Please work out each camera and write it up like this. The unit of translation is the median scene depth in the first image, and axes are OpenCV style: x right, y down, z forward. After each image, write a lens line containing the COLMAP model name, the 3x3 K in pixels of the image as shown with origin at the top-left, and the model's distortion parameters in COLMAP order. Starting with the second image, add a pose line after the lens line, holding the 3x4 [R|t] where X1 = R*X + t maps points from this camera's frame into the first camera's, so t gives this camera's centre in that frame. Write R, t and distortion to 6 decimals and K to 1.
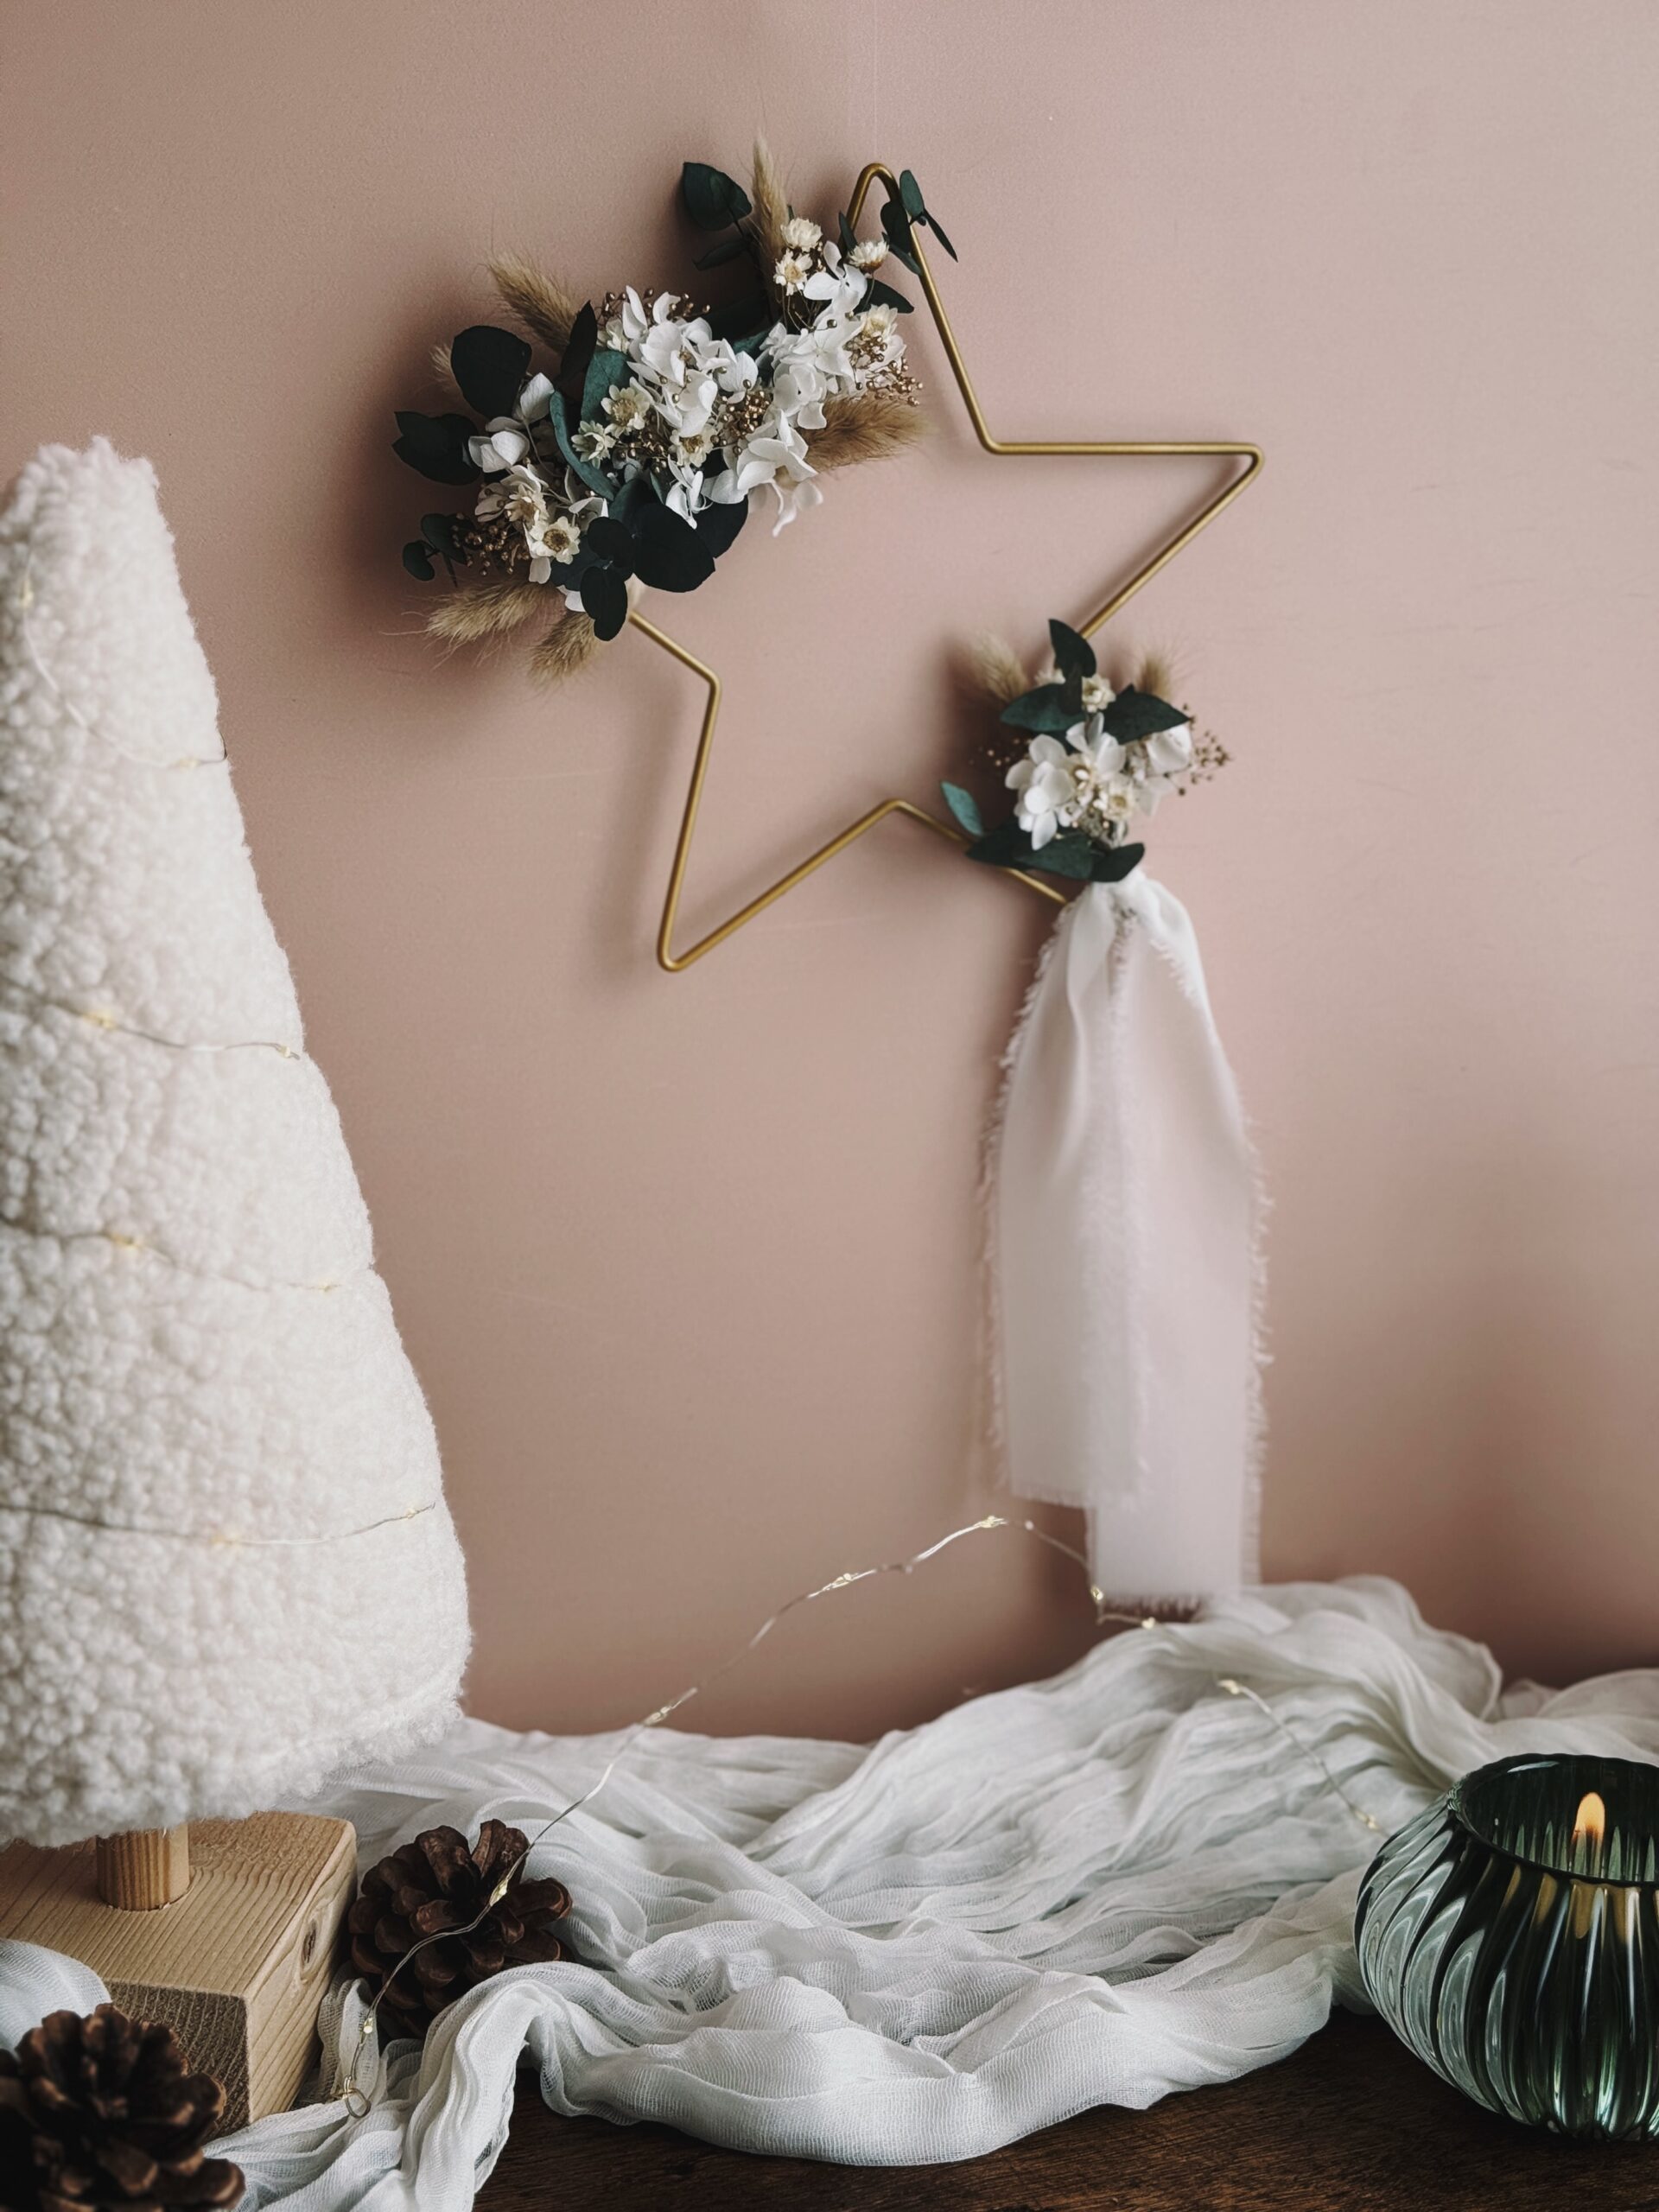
lens RADIAL K [[3186.1, 0, 786.3], [0, 3186.1, 1110.3], [0, 0, 1]] dist [0.151111, 0.000000]
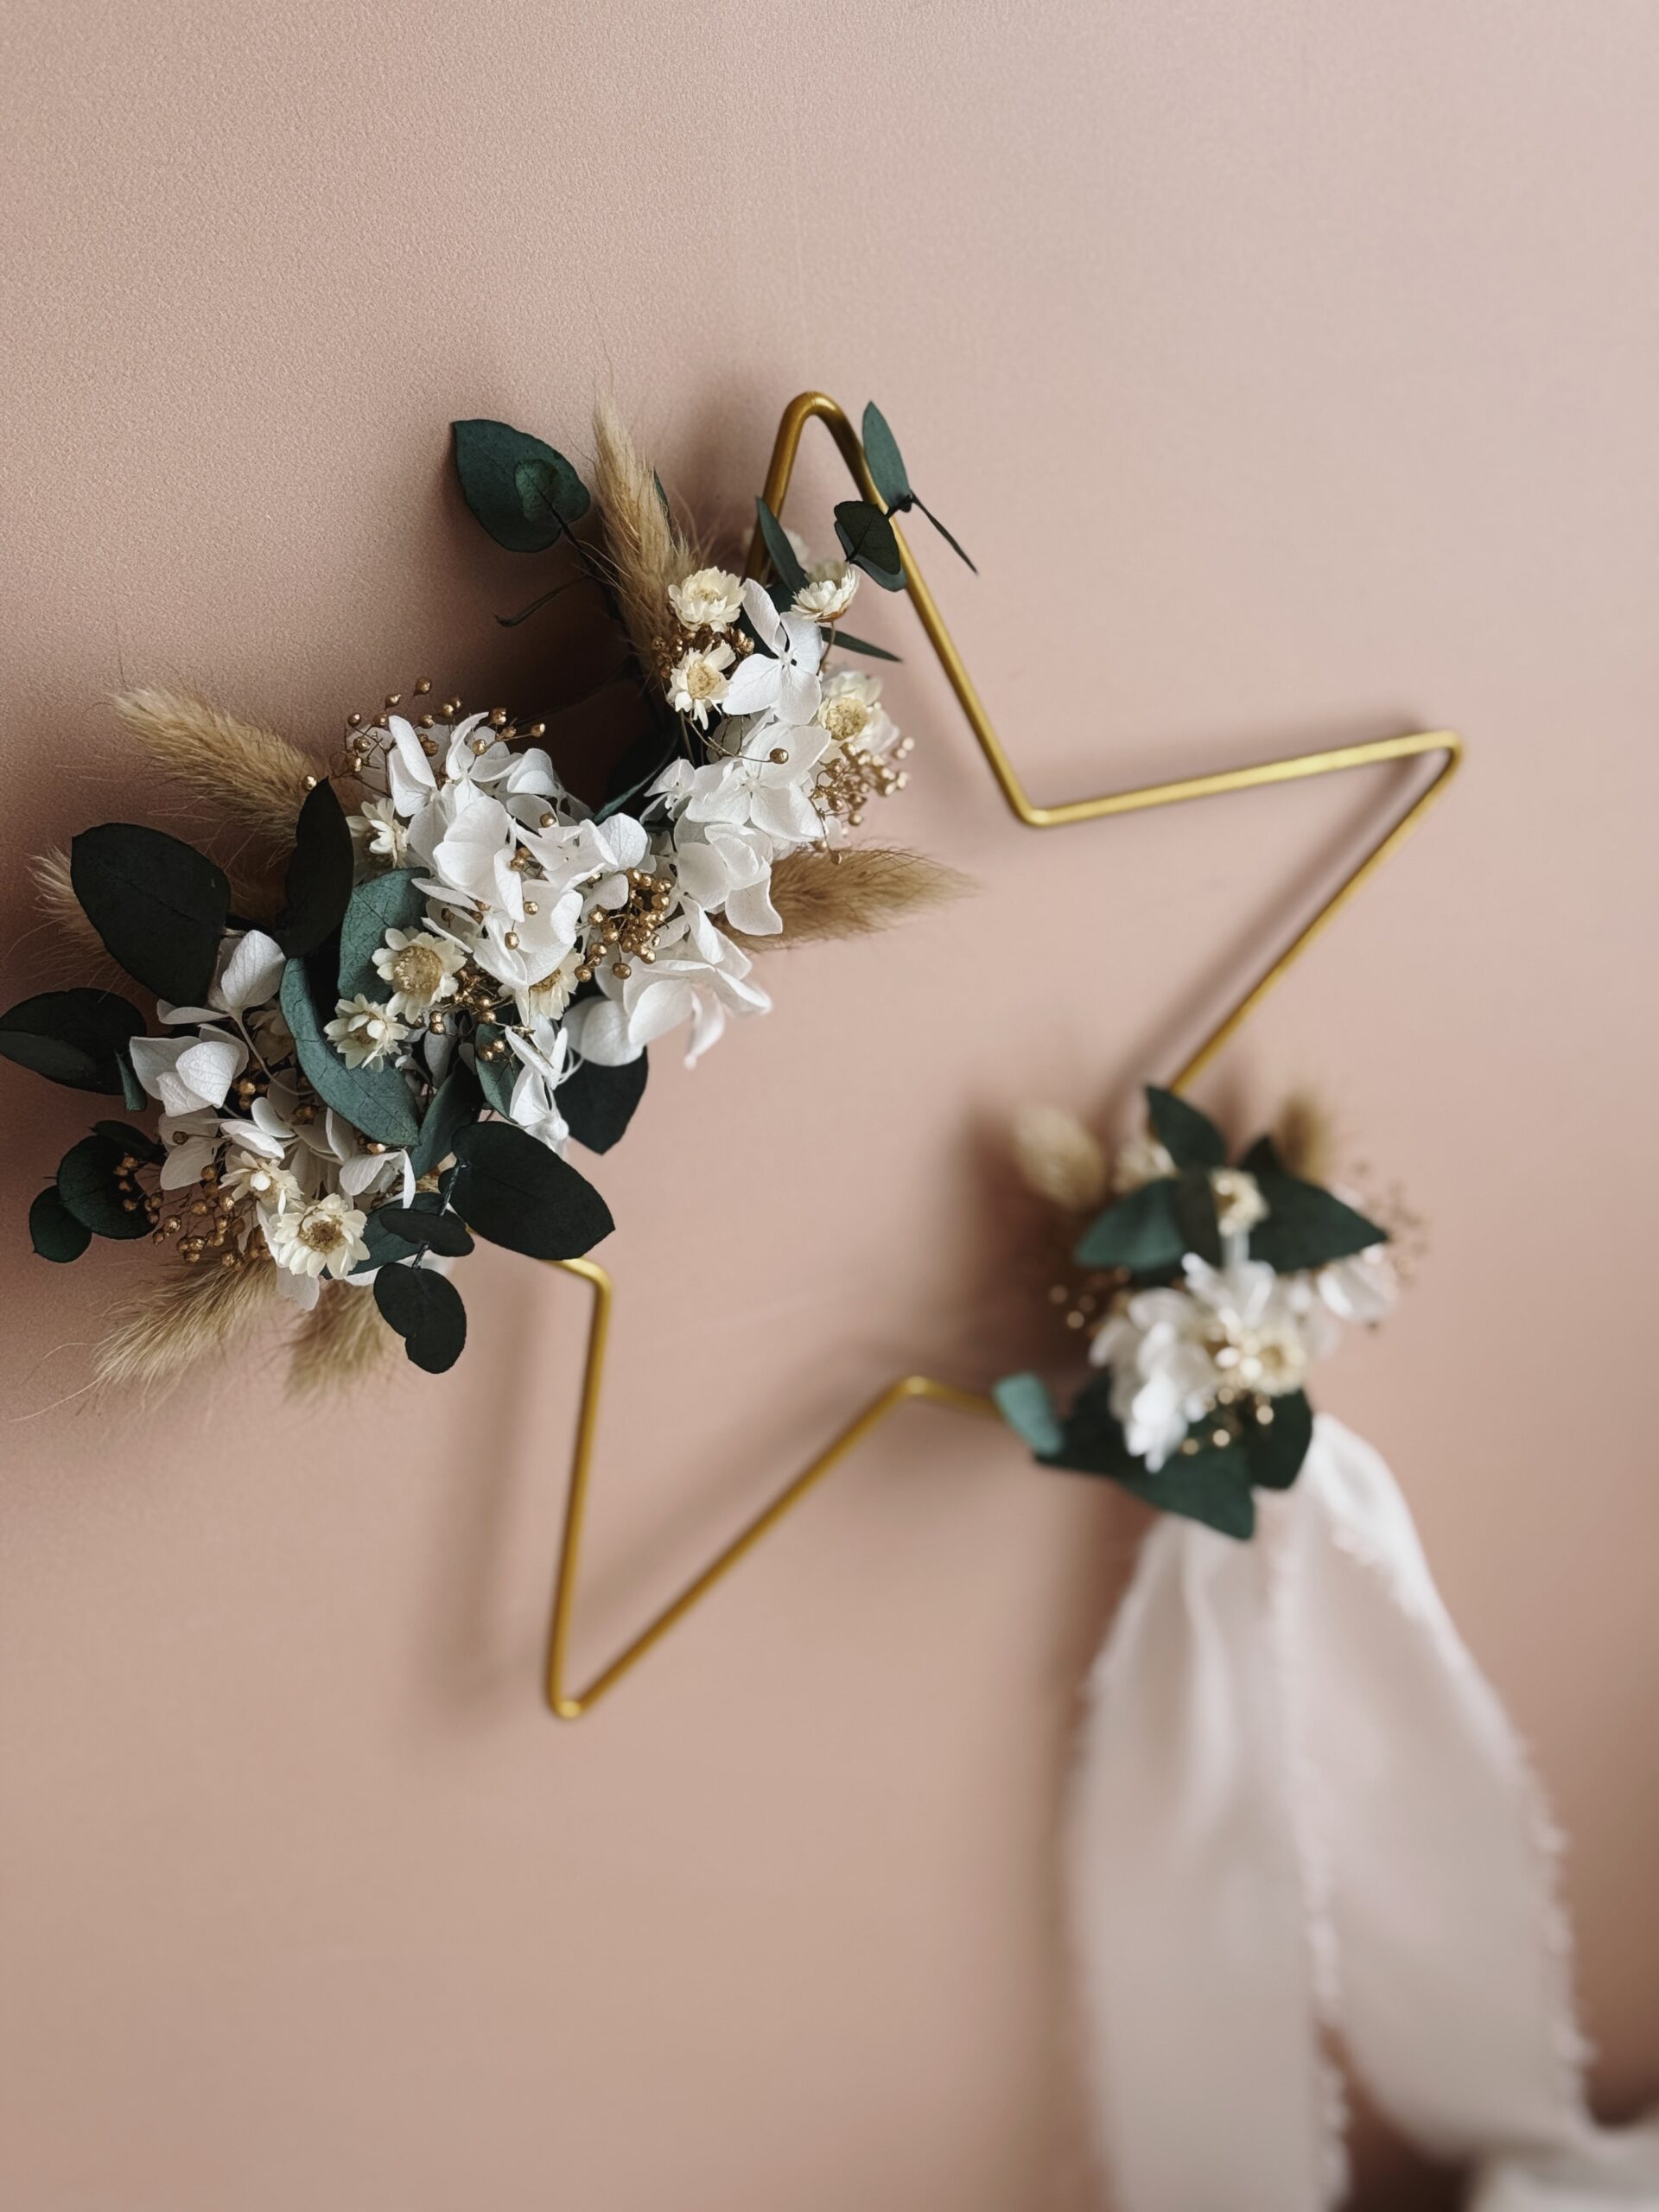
lens RADIAL K [[3186.1, 0, 814.9], [0, 3186.1, 1110.5], [0, 0, 1]] dist [0.151111, 0.000000]
pose [[0.987851, -0.114655, 0.104905, -0.042477], [0.085837, 0.965282, 0.246703, -0.314264], [-0.129549, -0.234701, 0.963397, 0.458436]]
